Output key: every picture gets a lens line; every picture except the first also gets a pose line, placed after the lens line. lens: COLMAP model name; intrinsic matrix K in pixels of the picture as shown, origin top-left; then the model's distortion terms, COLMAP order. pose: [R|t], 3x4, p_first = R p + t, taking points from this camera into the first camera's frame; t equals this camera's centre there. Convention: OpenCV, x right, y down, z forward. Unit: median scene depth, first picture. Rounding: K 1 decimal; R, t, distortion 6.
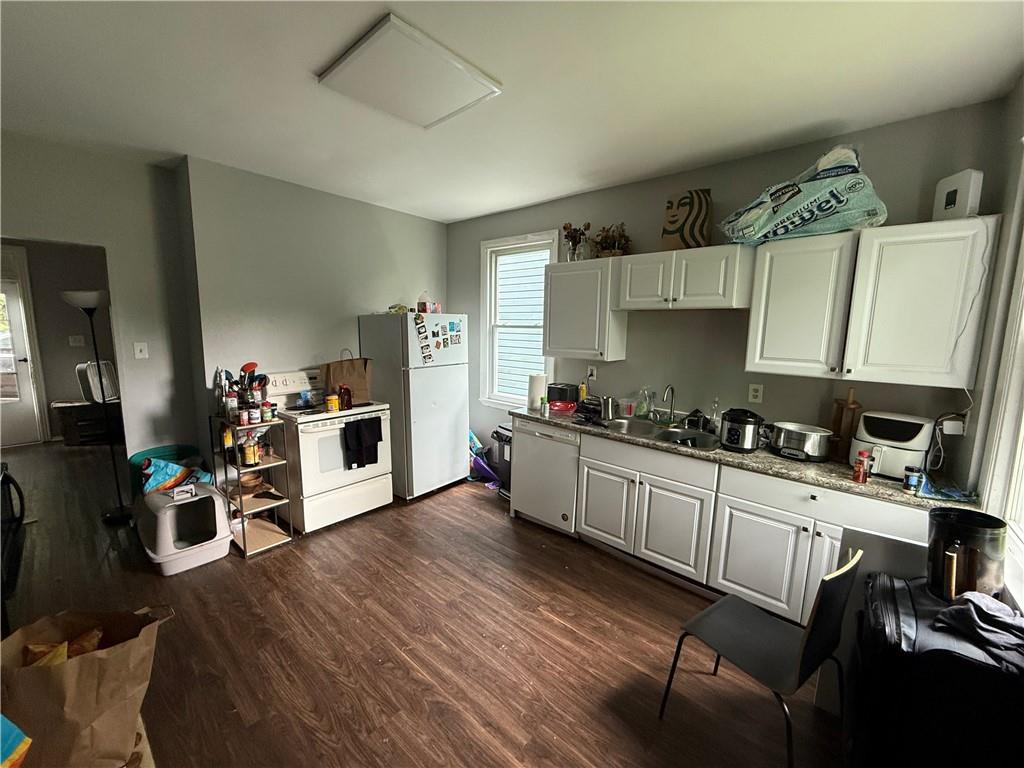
lens RADIAL K [[405.6, 0, 512.0], [0, 405.6, 384.0], [0, 0, 1]] dist [0.000221, -0.000033]
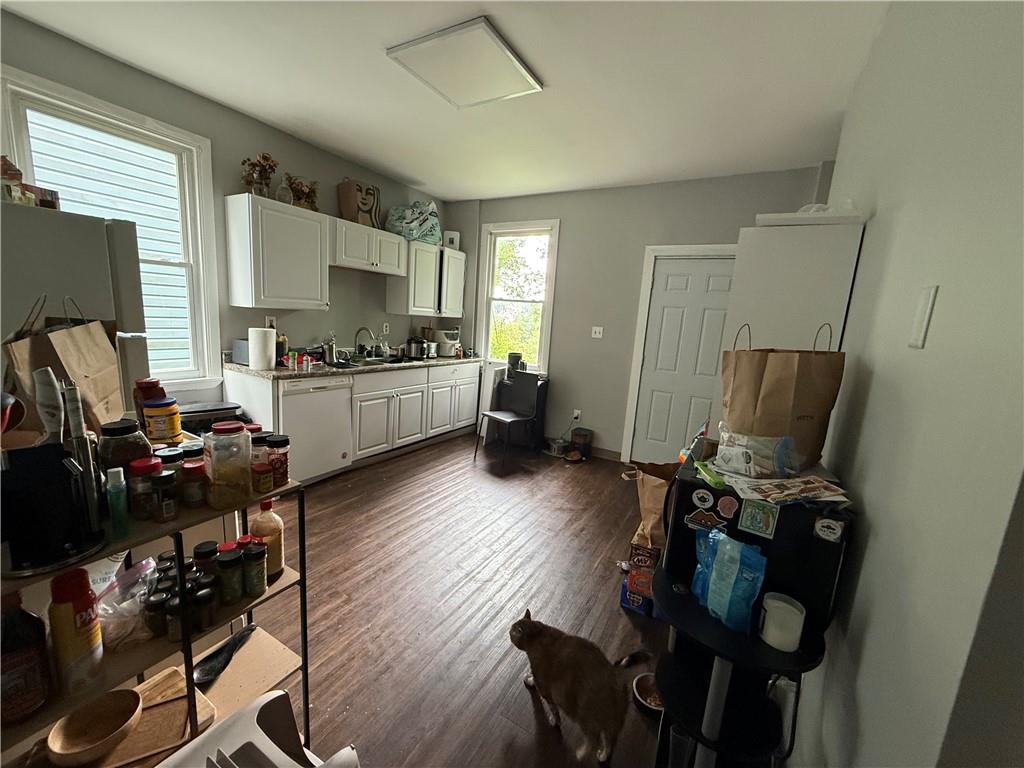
lens RADIAL K [[405.6, 0, 512.0], [0, 405.6, 384.0], [0, 0, 1]] dist [0.000221, -0.000033]
pose [[-0.190223, -0.190505, 0.963080, -1.107992], [0.065486, 0.976345, 0.206063, -0.063323], [-0.979554, 0.102266, -0.173247, 0.825634]]
